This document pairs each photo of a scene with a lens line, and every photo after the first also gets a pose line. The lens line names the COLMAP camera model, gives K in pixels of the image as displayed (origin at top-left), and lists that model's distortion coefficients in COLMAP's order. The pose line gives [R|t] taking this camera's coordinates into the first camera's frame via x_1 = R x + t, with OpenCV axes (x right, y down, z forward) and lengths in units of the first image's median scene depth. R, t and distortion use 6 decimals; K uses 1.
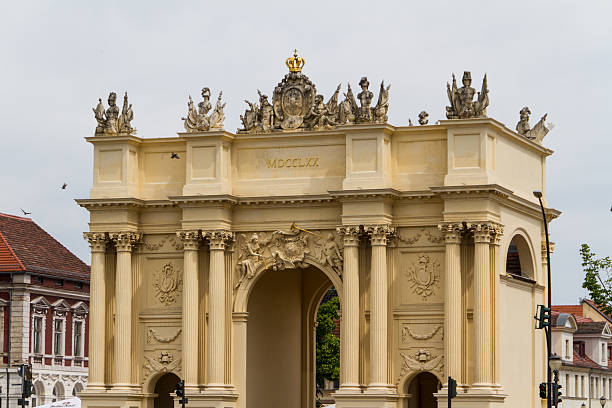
lens RADIAL K [[2054.1, 0, 309.8], [0, 2054.1, 200.4], [0, 0, 1]] dist [-0.020794, 0.000000]
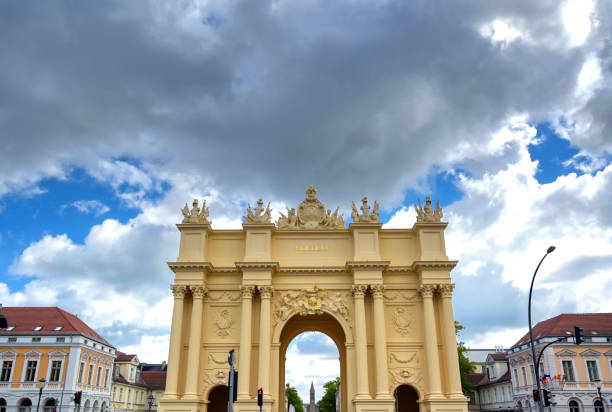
lens RADIAL K [[523.5, 0, 306.7], [0, 523.5, 207.3], [0, 0, 1]] dist [0.006893, -0.025287]
pose [[0.939767, 0.120283, 0.319953, -0.148351], [-0.027750, 0.959798, -0.279318, 0.065912], [-0.340688, 0.253615, 0.905324, 0.621292]]
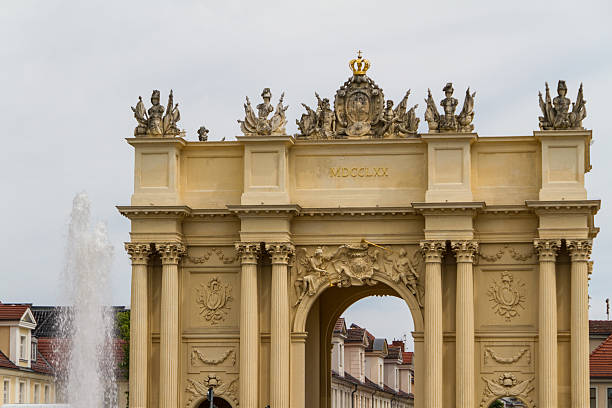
lens RADIAL K [[2072.9, 0, 300.9], [0, 2072.9, 209.8], [0, 0, 1]] dist [-0.003837, 0.000000]
pose [[0.975791, 0.023253, 0.217467, -0.238308], [-0.021766, 0.999720, -0.009230, 0.008019], [-0.217621, 0.004274, 0.976024, 0.089377]]
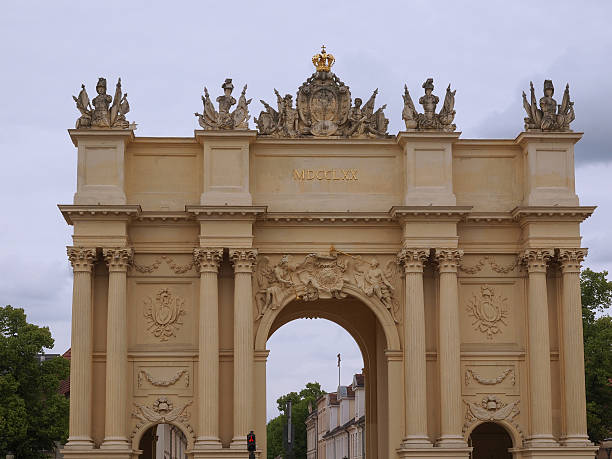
lens RADIAL K [[1525.7, 0, 306.6], [0, 1525.7, 207.2], [0, 0, 1]] dist [0.009077, 0.000000]
pose [[0.913789, 0.059463, 0.401813, -0.269058], [-0.030443, 0.996470, -0.078233, 0.044727], [-0.405046, 0.059256, 0.912374, 0.428613]]
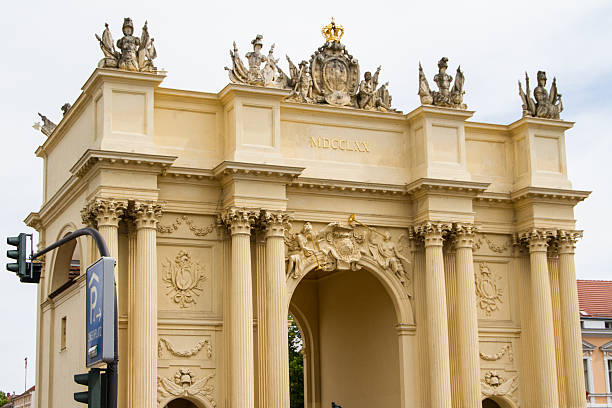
lens RADIAL K [[1130.8, 0, 304.9], [0, 1130.8, 215.0], [0, 0, 1]] dist [-0.009915, 0.000000]
pose [[0.722182, 0.123275, 0.680630, -0.328854], [-0.045538, 0.990329, -0.131049, 0.071053], [-0.690203, 0.063646, 0.720811, 0.681650]]
